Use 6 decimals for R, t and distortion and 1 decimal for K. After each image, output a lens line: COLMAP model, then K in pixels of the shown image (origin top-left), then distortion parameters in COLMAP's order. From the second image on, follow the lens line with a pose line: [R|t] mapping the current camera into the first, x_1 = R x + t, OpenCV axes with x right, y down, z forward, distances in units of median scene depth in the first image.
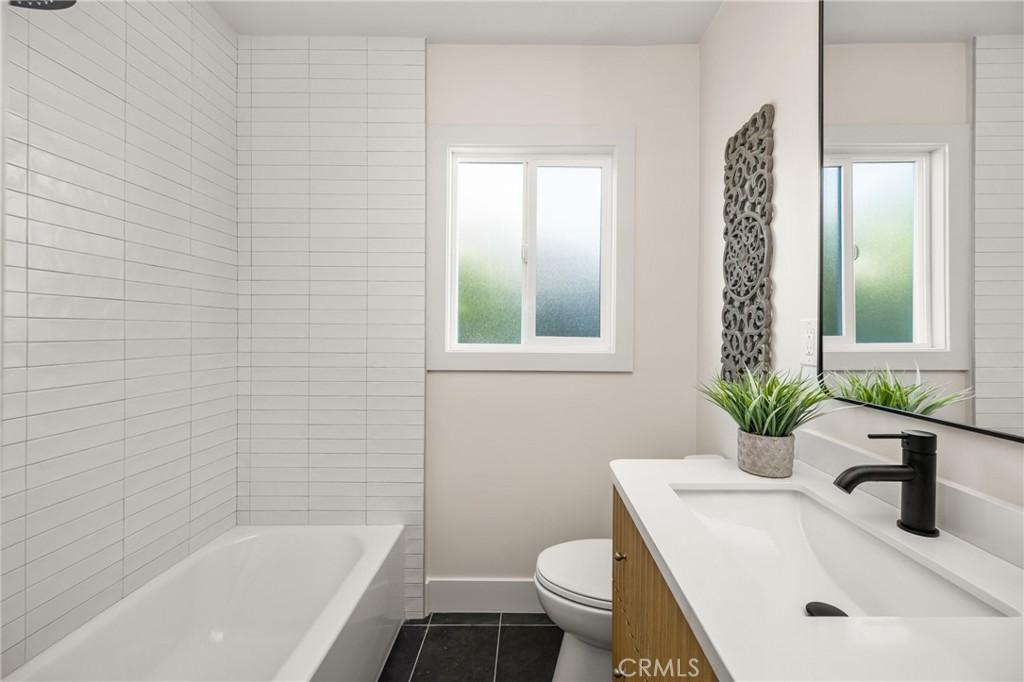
lens RADIAL K [[419.0, 0, 530.1], [0, 419.0, 334.7], [0, 0, 1]] dist [-0.002170, -0.000244]
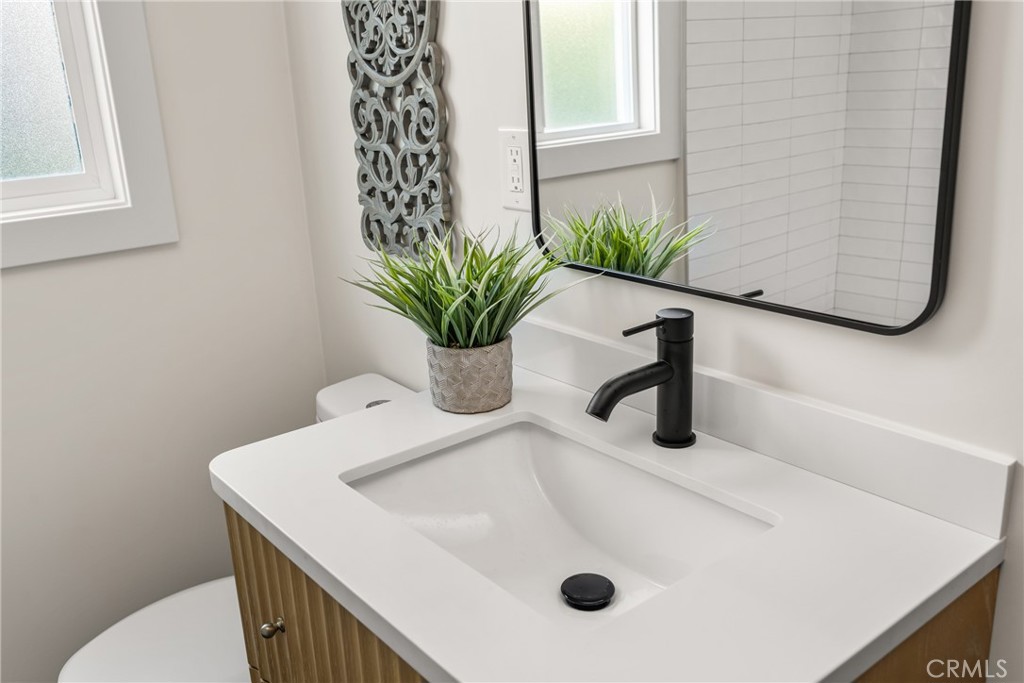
lens RADIAL K [[916.0, 0, 512.0], [0, 916.0, 341.5], [0, 0, 1]] dist [0.004081, 0.001174]
pose [[0.780694, -0.227661, 0.581968, -0.106015], [0.062174, 0.954955, 0.290166, -0.102835], [-0.621813, -0.190347, 0.759682, -0.004038]]
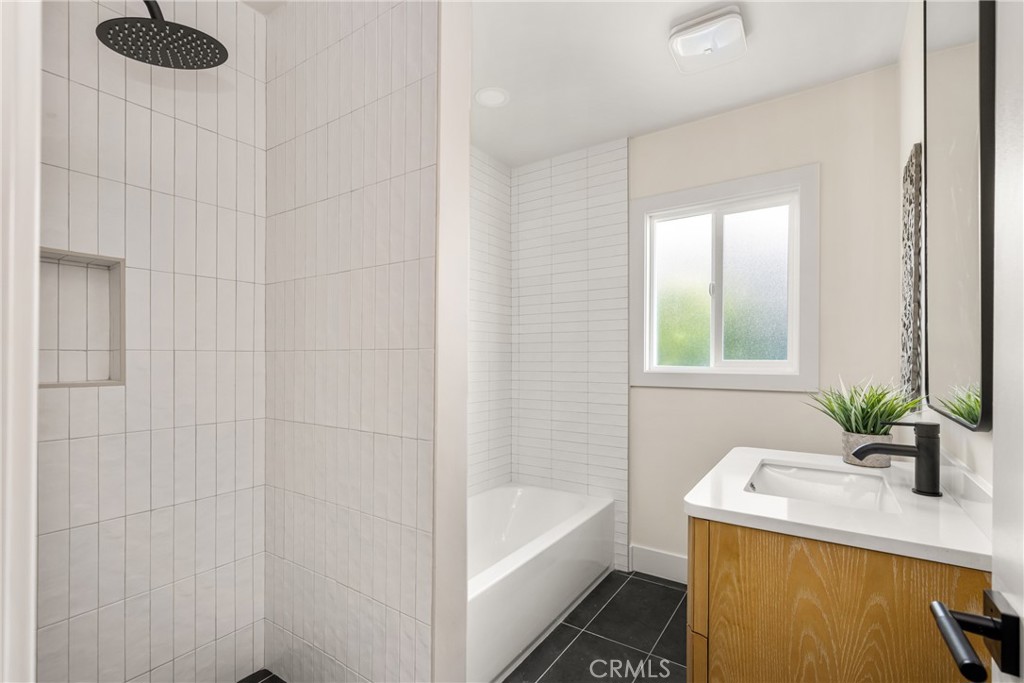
lens RADIAL K [[460.8, 0, 510.4], [0, 460.8, 362.7], [0, 0, 1]] dist [-0.000080, -0.000061]
pose [[0.826552, -0.003855, -0.562847, 0.362257], [0.002584, 0.999992, -0.003055, 0.022075], [0.562855, 0.001071, 0.826555, -0.578030]]
